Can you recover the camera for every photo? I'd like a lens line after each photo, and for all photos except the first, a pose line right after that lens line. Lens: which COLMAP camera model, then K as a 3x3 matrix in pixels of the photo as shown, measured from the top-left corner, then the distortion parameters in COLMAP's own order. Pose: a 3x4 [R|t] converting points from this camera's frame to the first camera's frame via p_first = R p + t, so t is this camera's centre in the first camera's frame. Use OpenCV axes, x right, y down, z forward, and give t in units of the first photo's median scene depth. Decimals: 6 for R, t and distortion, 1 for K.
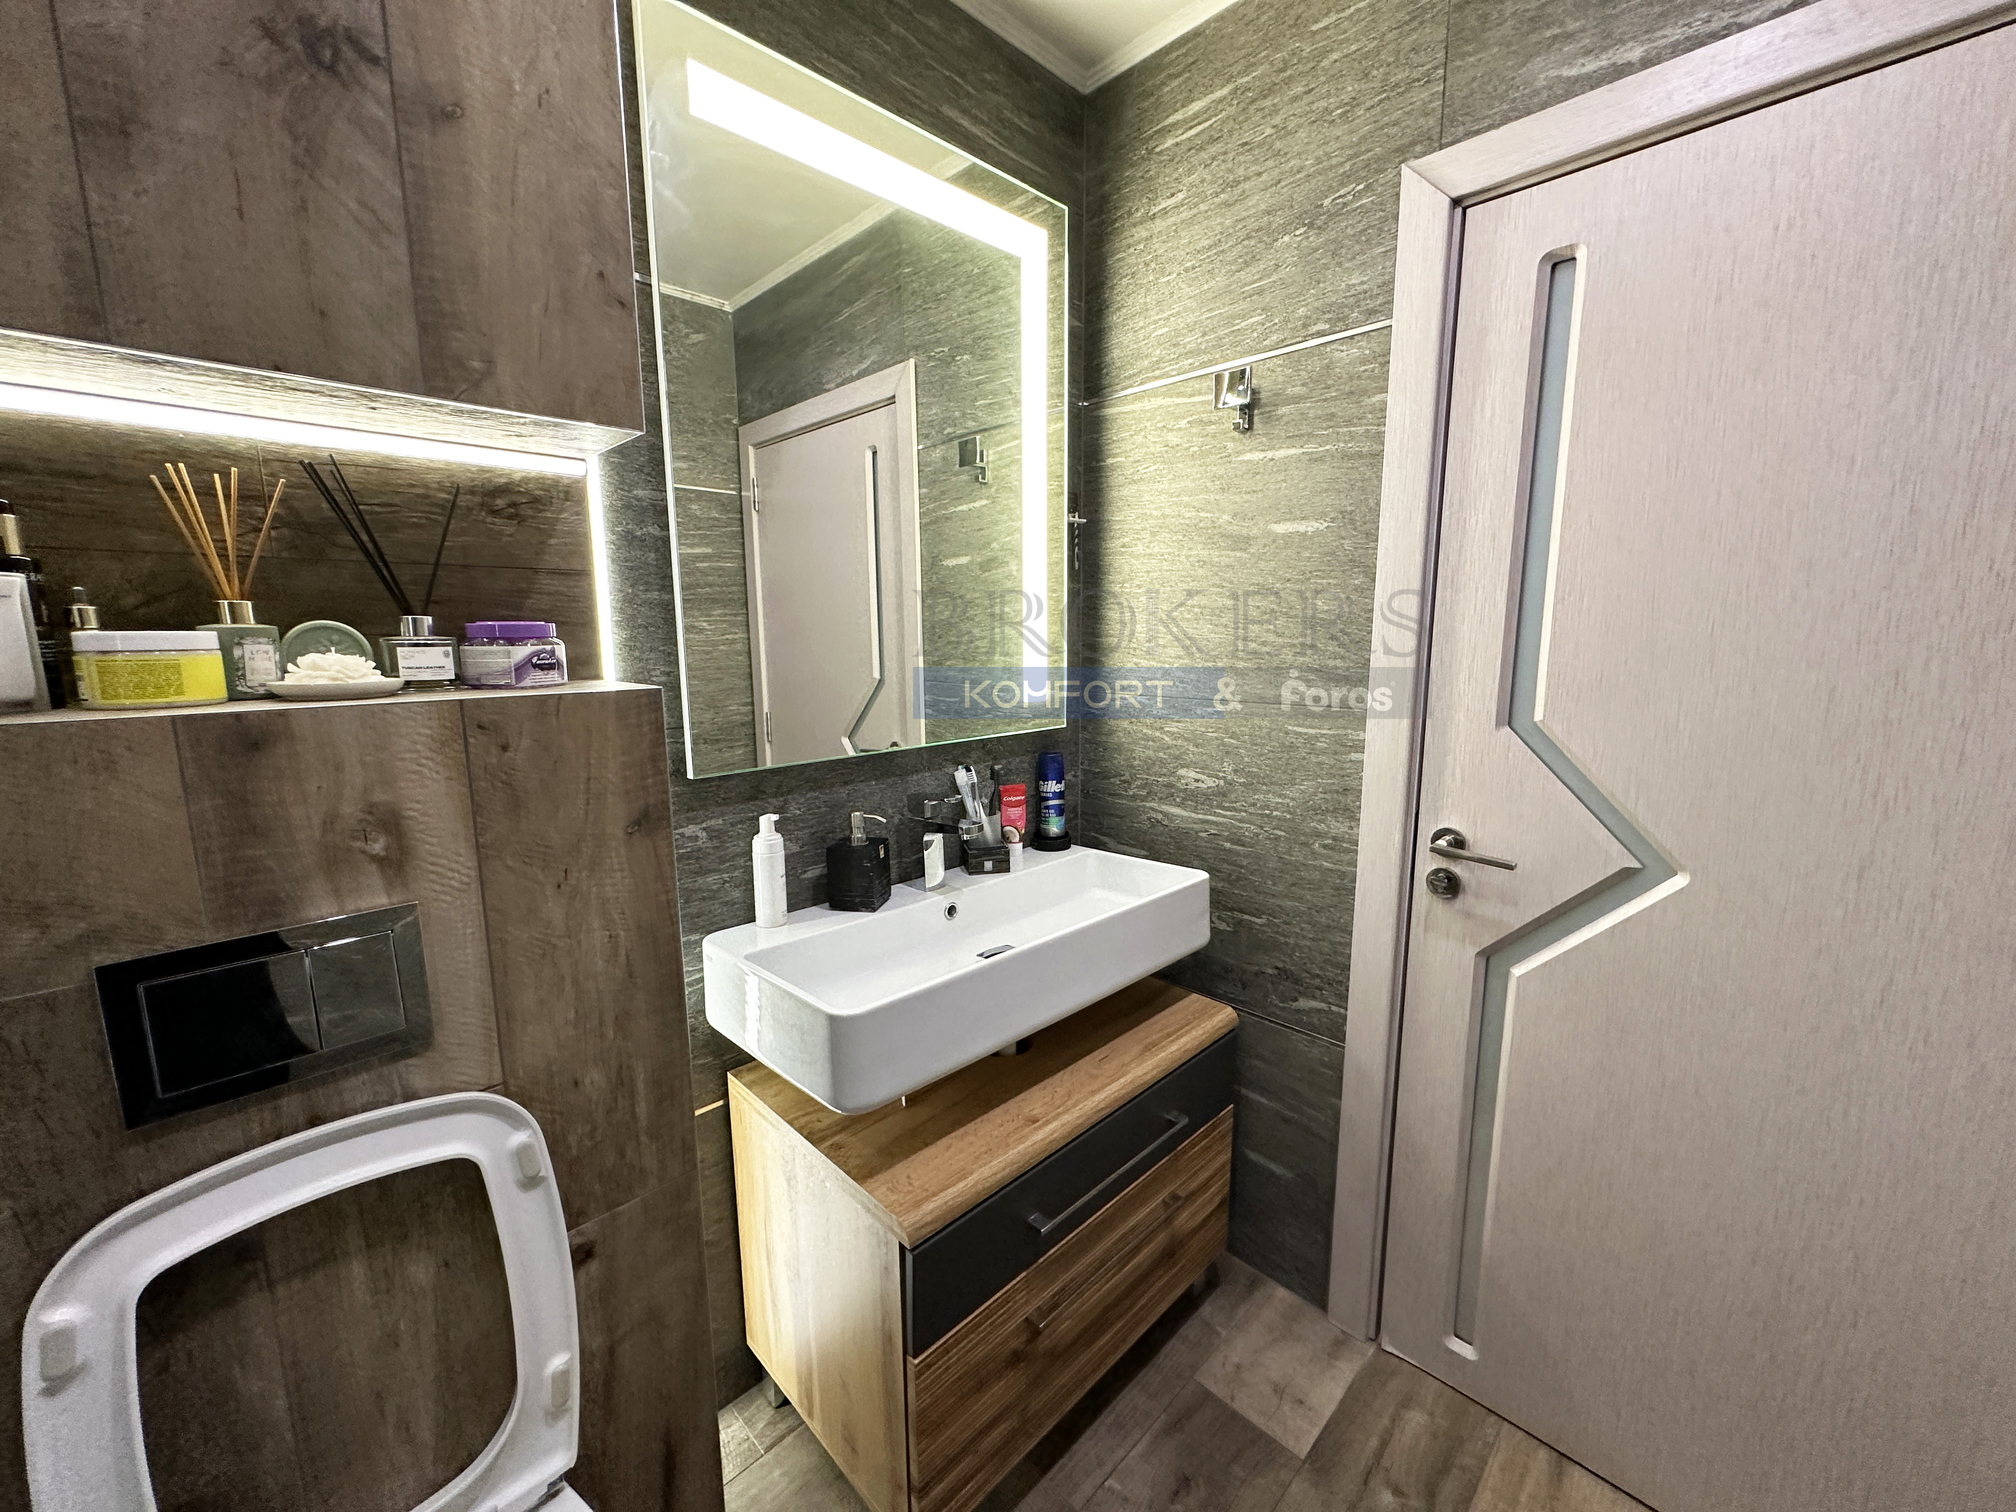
lens RADIAL K [[805.4, 0, 1008.0], [0, 805.4, 756.0], [0, 0, 1]] dist [-0.003059, 0.001069]
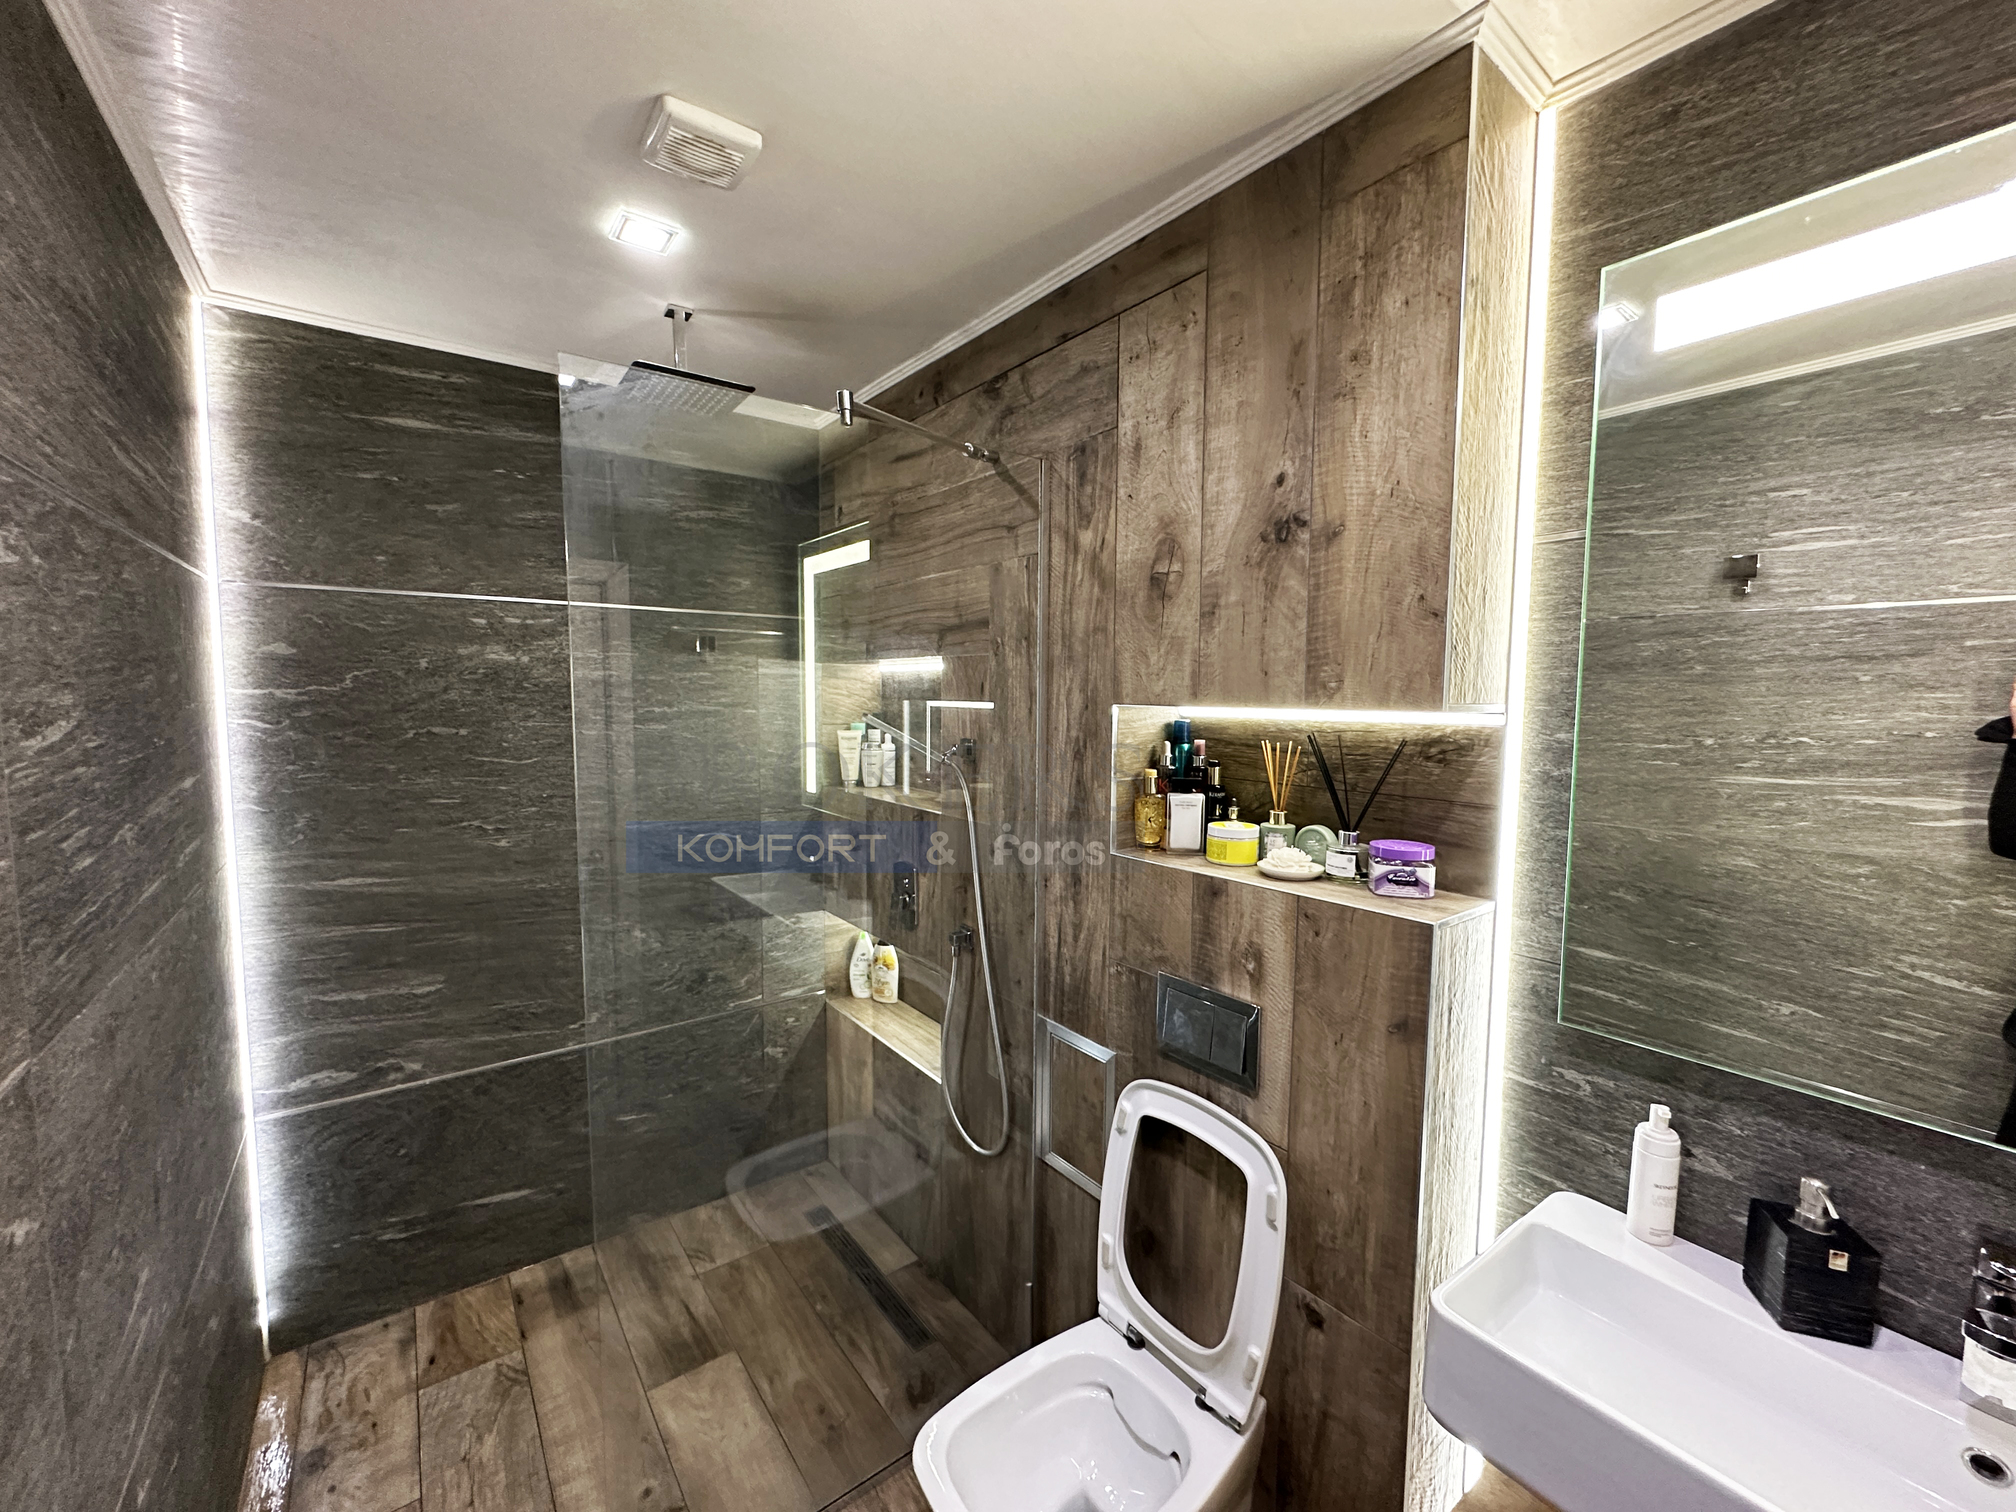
lens RADIAL K [[805.4, 0, 1008.0], [0, 805.4, 756.0], [0, 0, 1]] dist [-0.003059, 0.001069]
pose [[-0.126875, 0.083659, -0.988385, 0.862355], [-0.161579, 0.981385, 0.103807, -0.387716], [0.978670, 0.172873, -0.110996, 0.558519]]
